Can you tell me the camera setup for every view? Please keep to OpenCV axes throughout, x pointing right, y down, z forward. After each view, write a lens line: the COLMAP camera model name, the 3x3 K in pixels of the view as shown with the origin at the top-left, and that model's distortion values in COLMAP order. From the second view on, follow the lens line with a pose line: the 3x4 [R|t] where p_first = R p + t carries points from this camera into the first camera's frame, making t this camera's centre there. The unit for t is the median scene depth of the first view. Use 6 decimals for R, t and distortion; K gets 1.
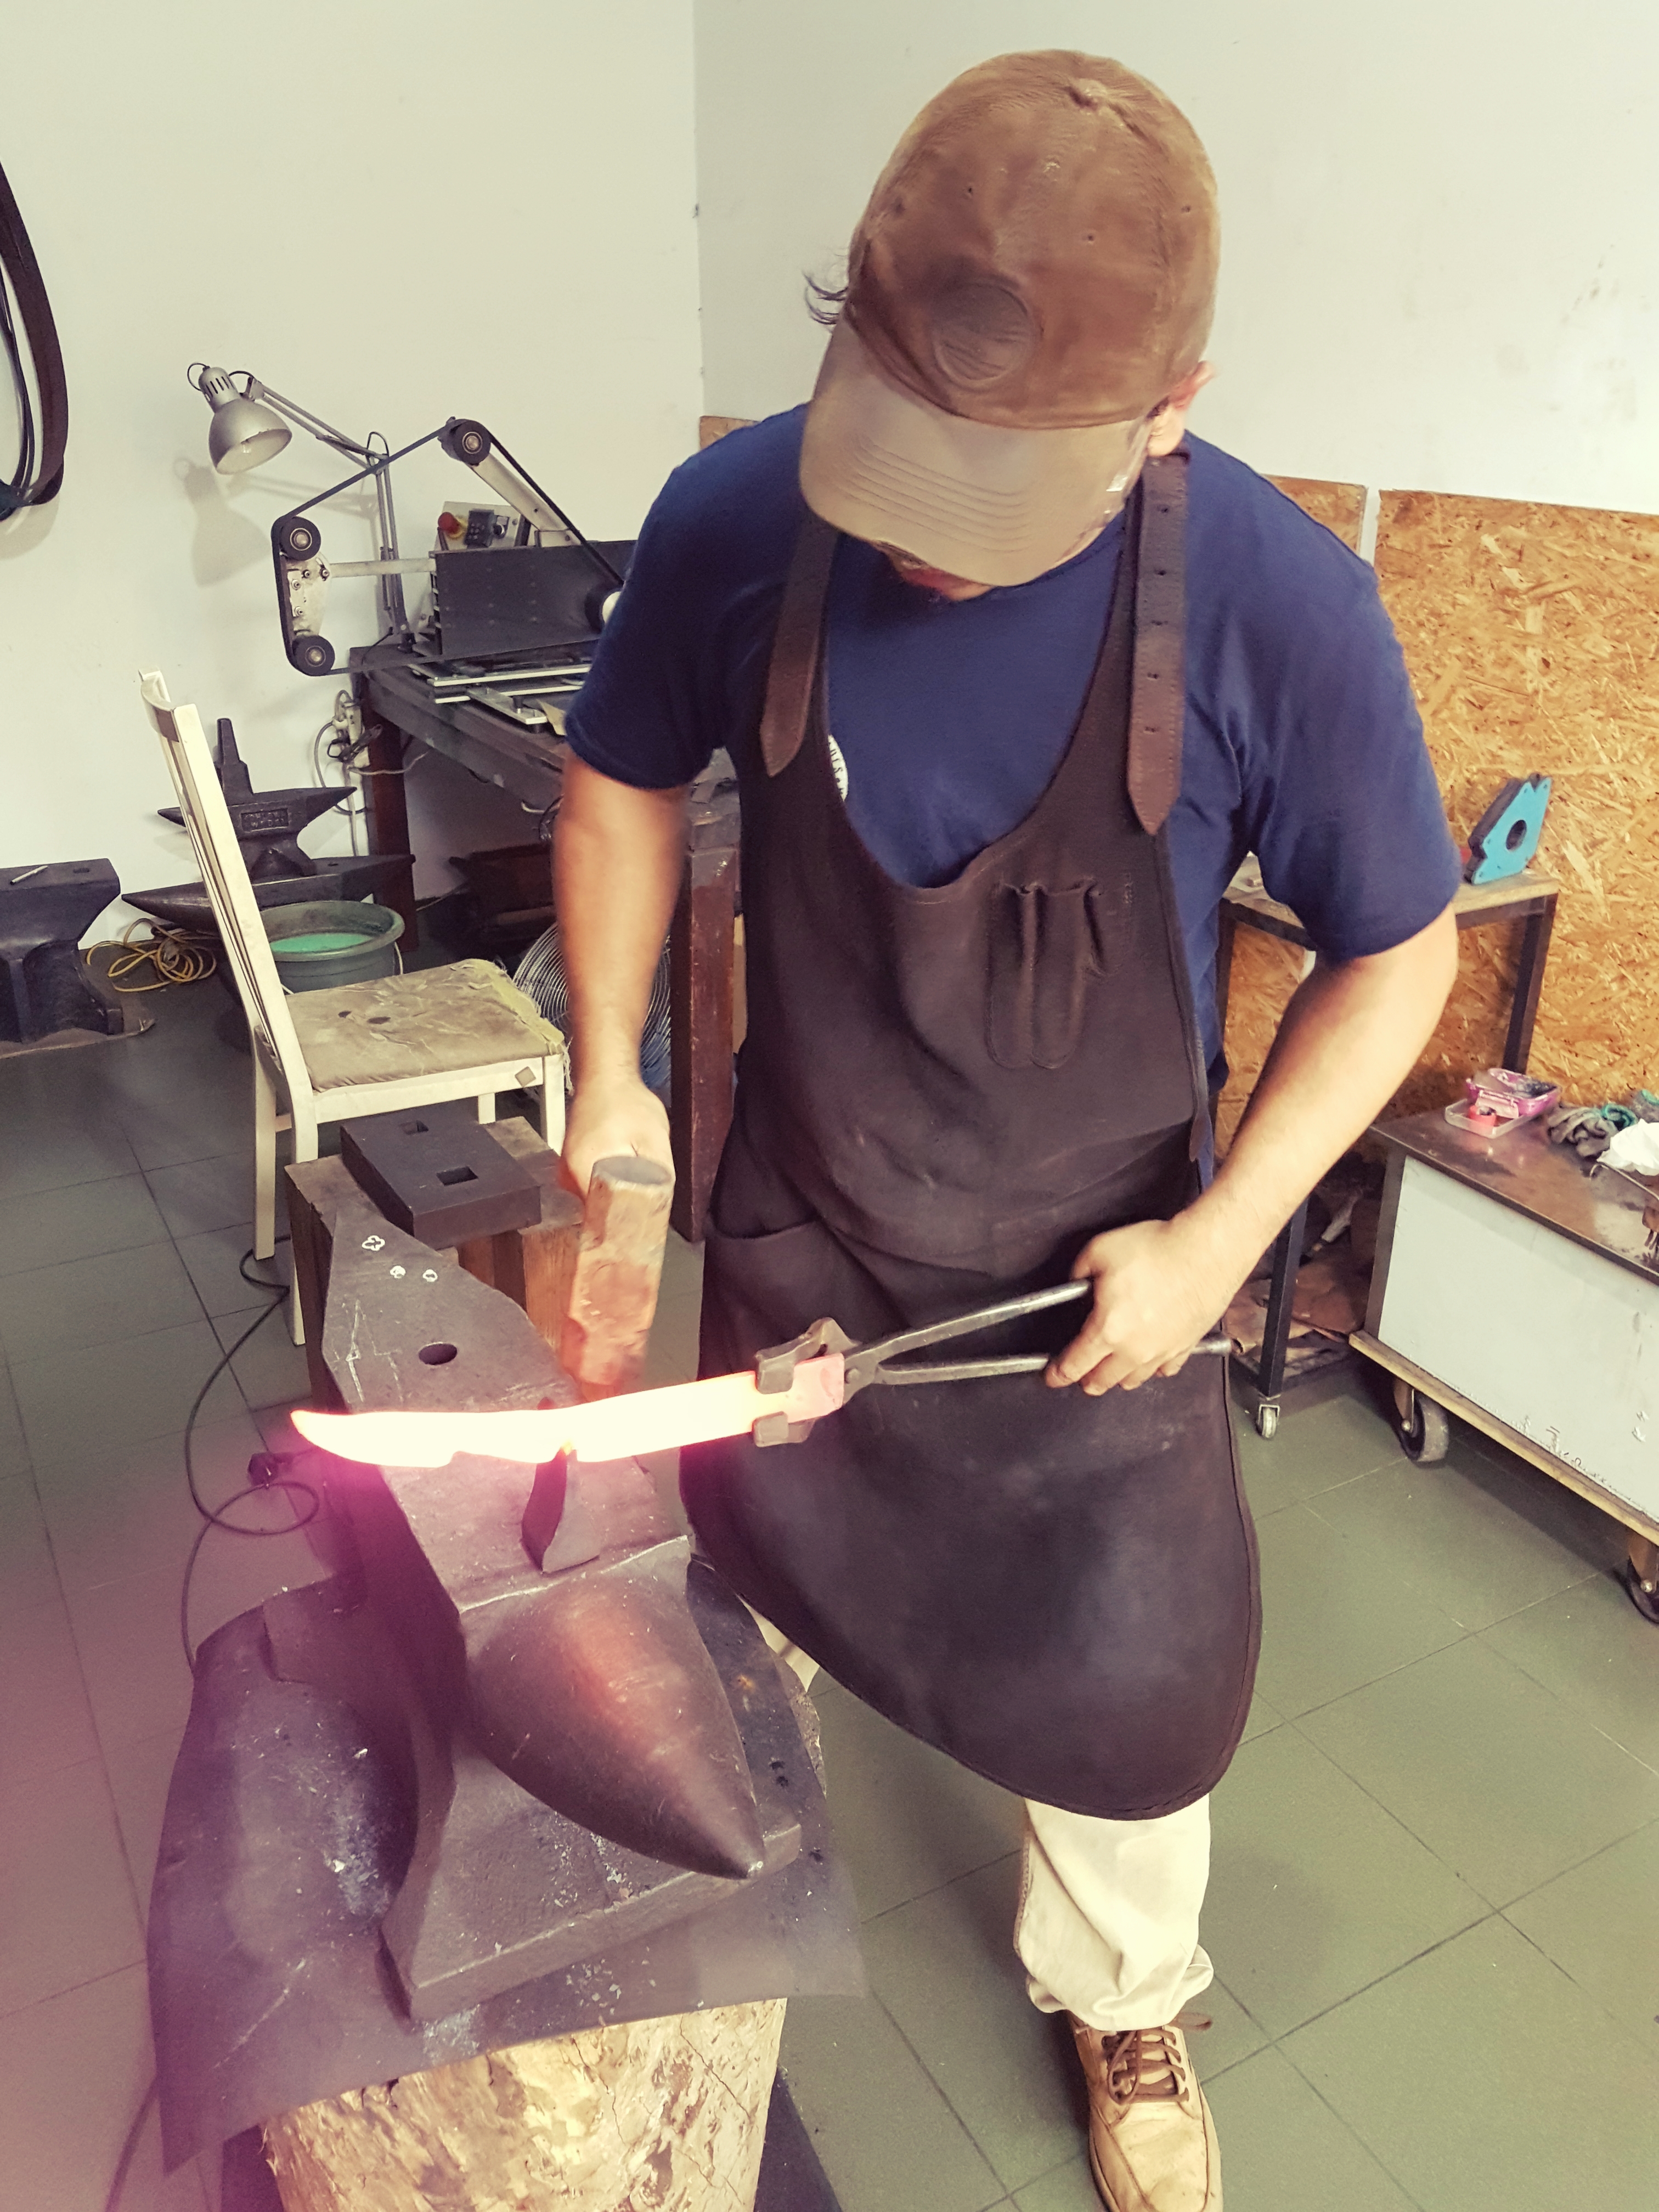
lens RADIAL K [[1740.3, 0, 844.0], [0, 1740.3, 1076.8], [0, 0, 1]] dist [-0.012919, -0.006057]
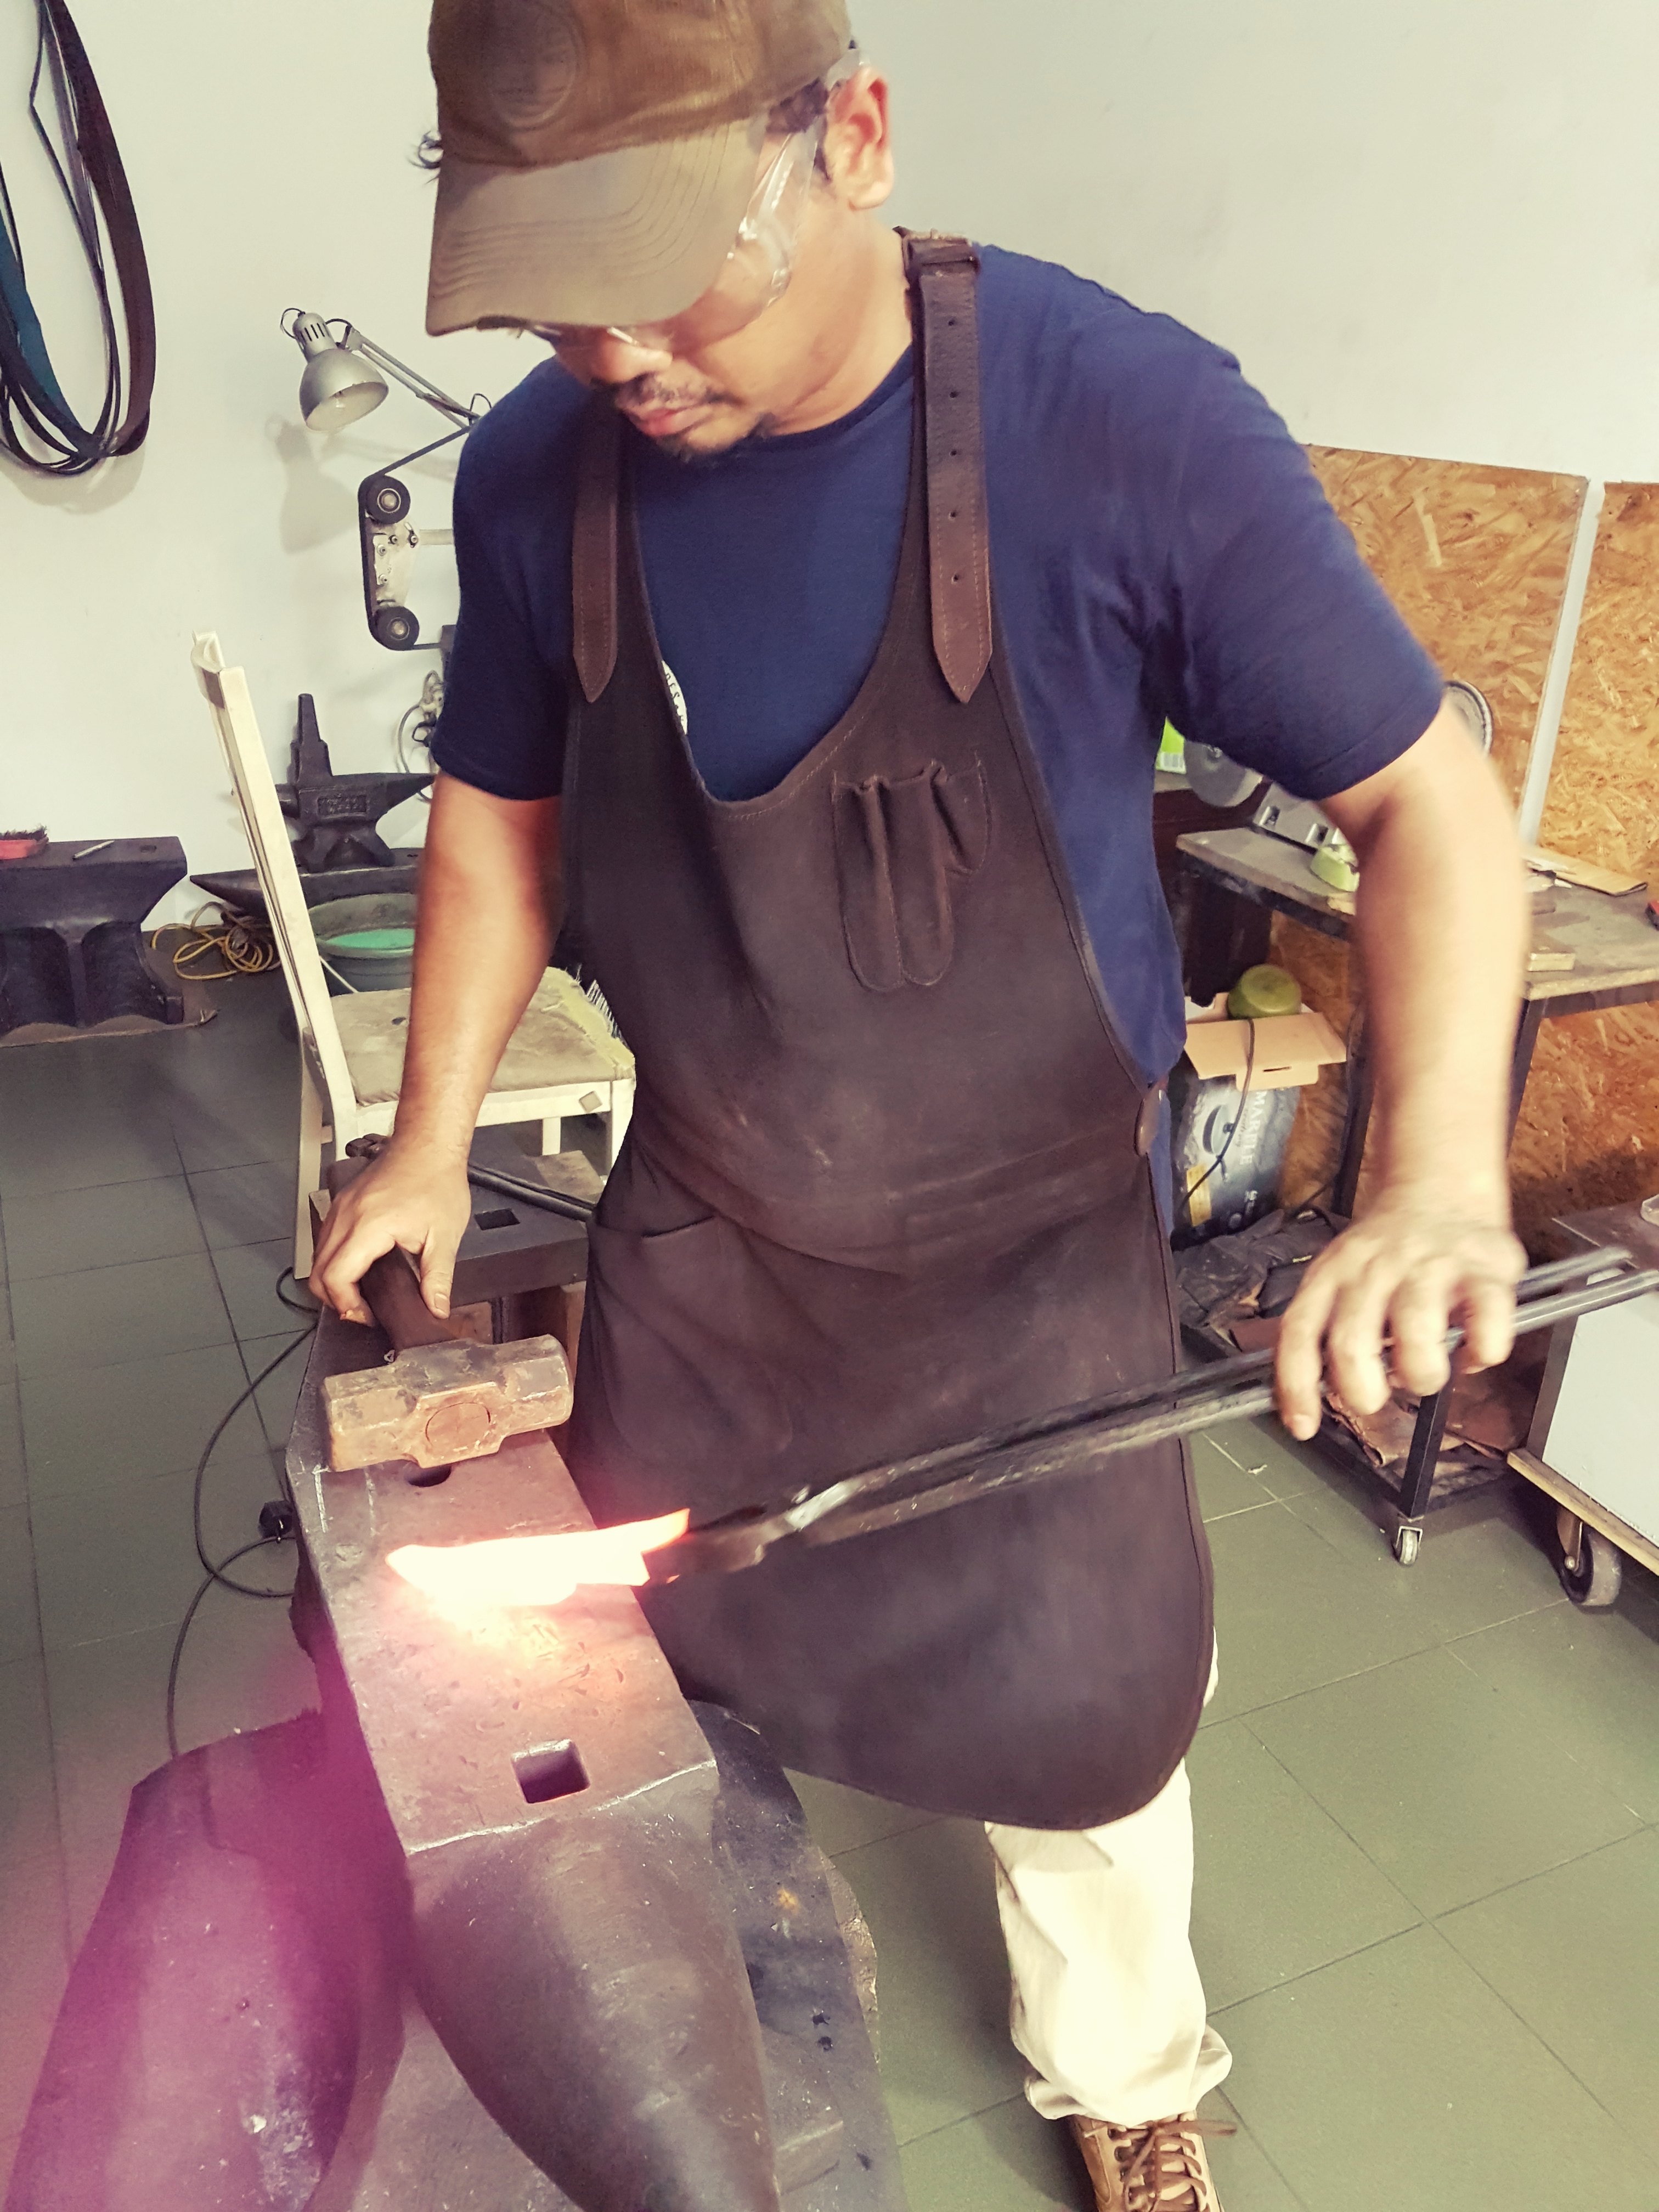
lens RADIAL K [[1740.8, 0, 829.5], [0, 1740.8, 1106.0], [0, 0, 1]] dist [0.008256, -0.031498]
pose [[0.996408, 0.058572, -0.061163, -0.005083], [-0.058074, 0.998263, 0.009880, -0.014251], [0.061636, -0.006293, 0.998079, 0.112183]]
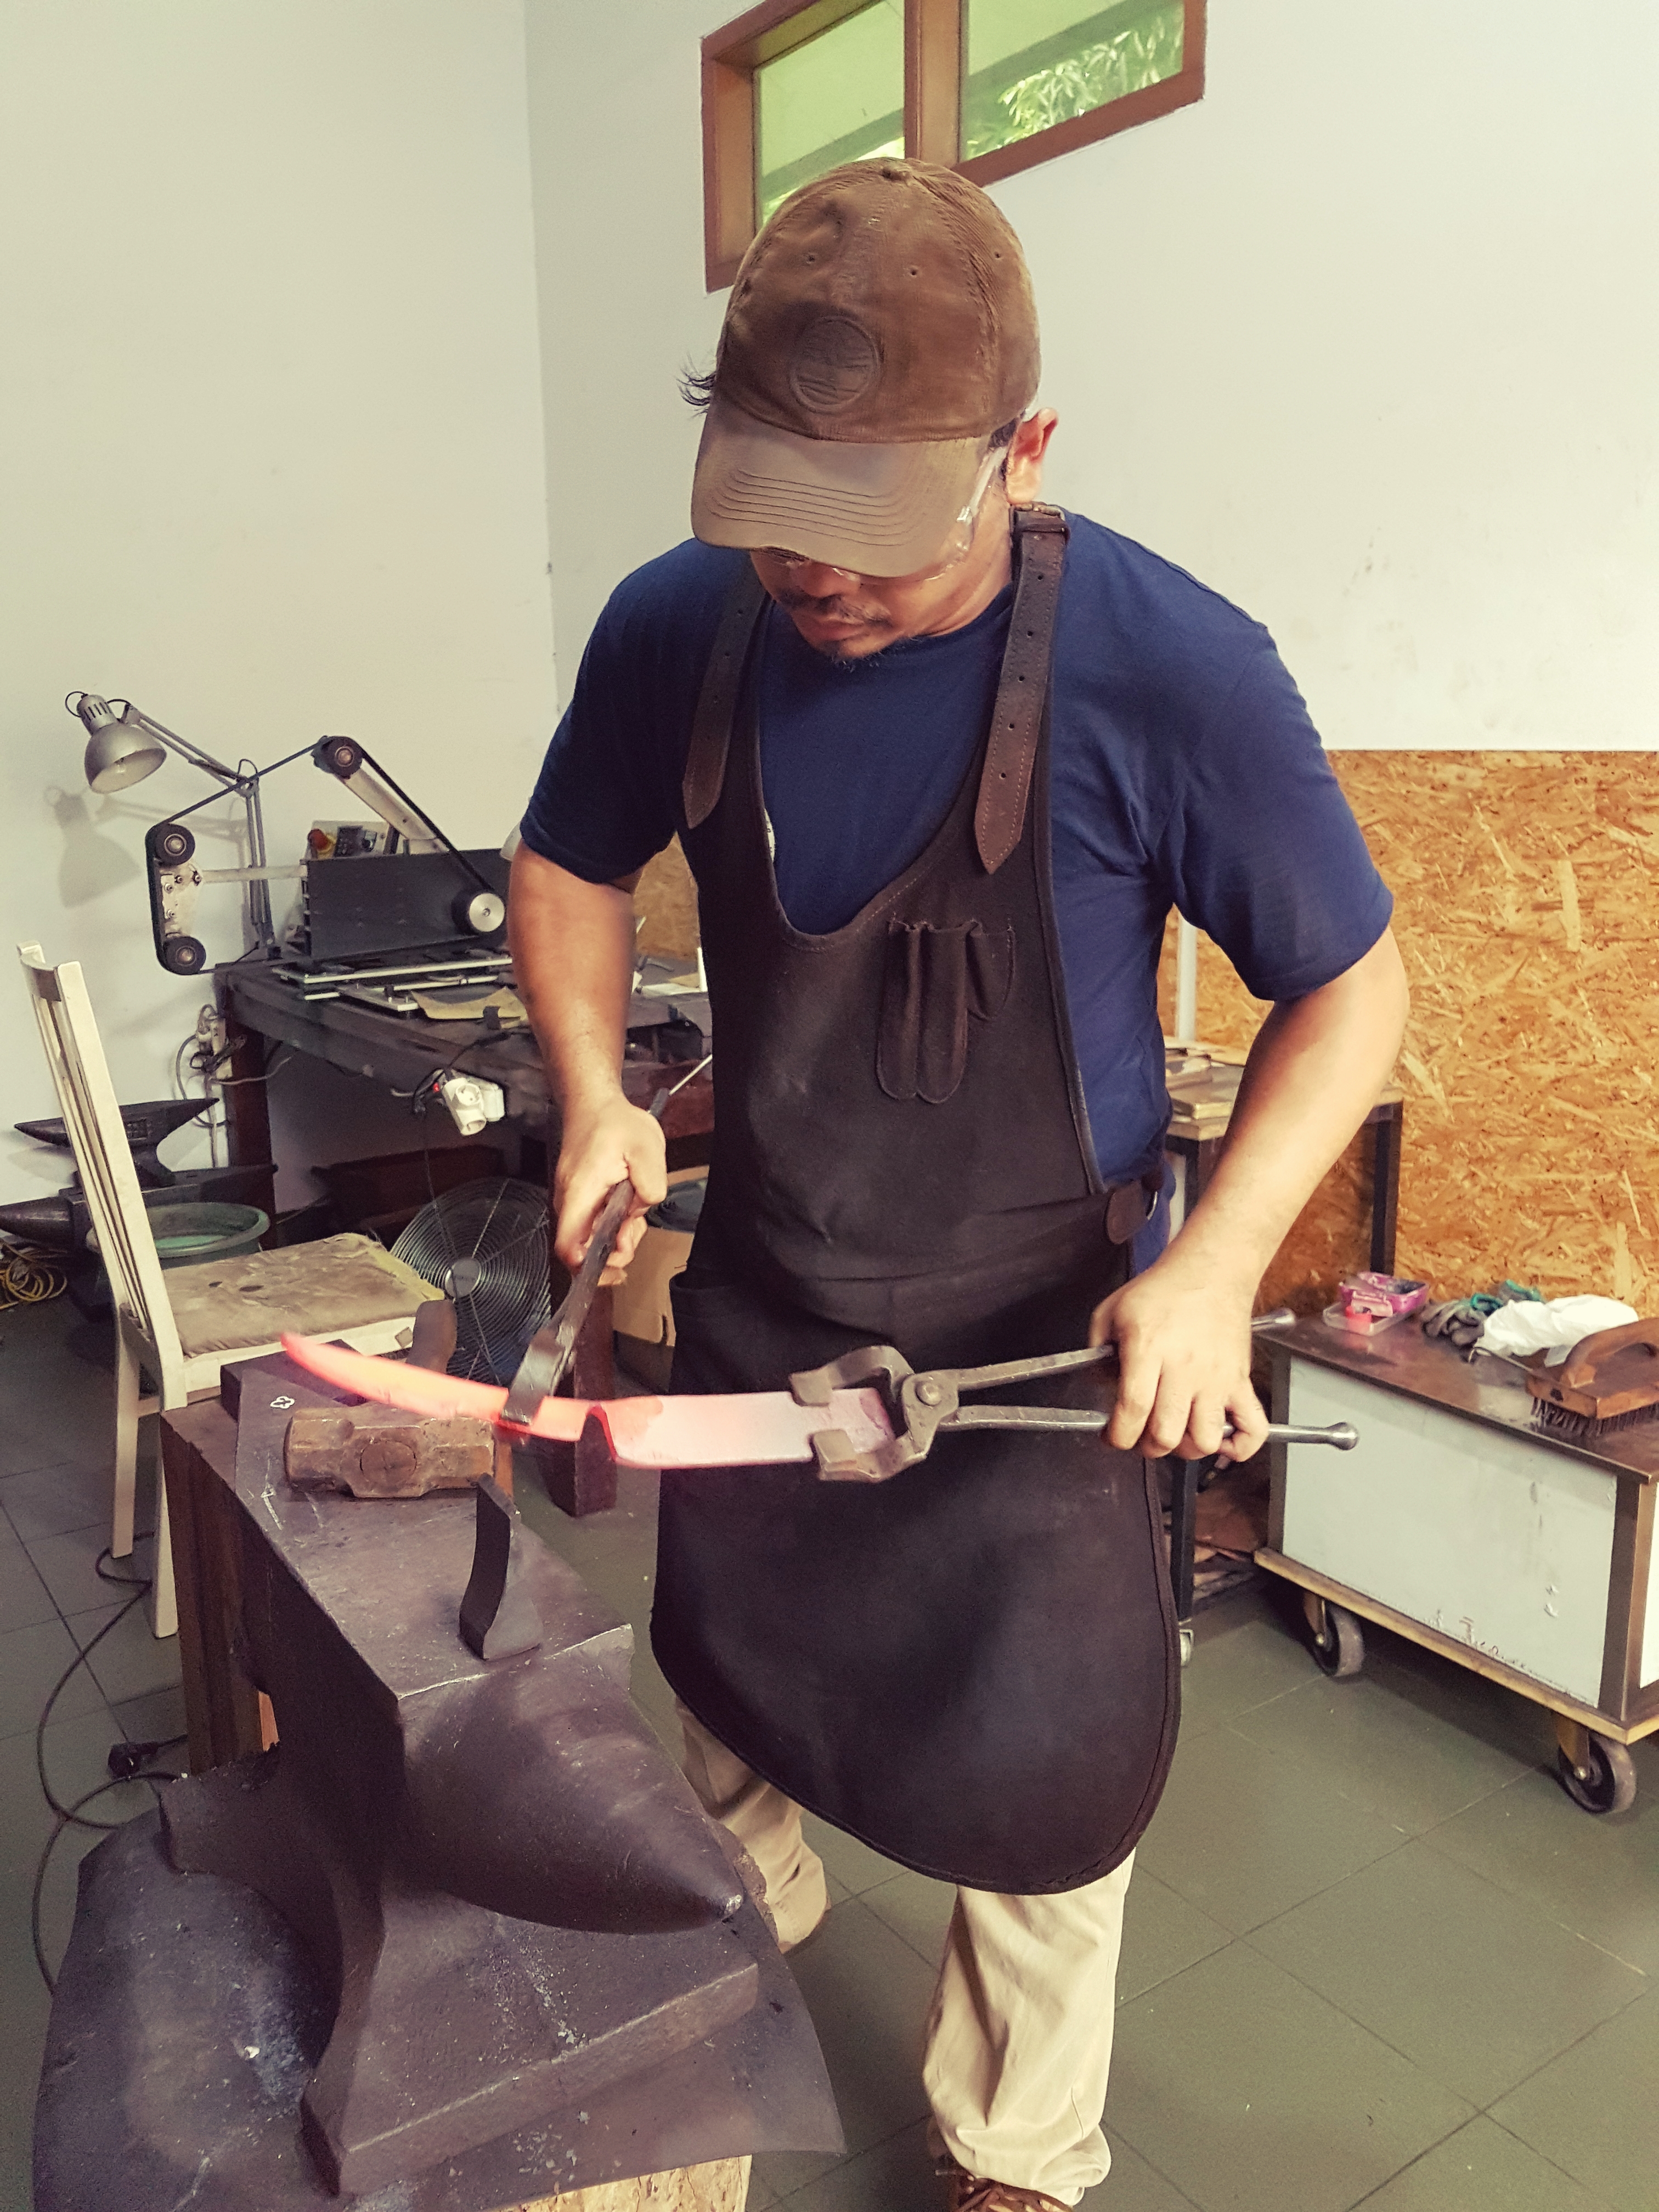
lens RADIAL K [[1748.3, 0, 829.5], [0, 1748.3, 1061.1], [0, 0, 1]] dist [-0.009112, -0.009547]
pose [[0.995760, -0.038273, 0.083646, -0.022590], [0.055754, 0.974381, -0.217883, 0.081279], [-0.073164, 0.221622, 0.972384, -0.010648]]
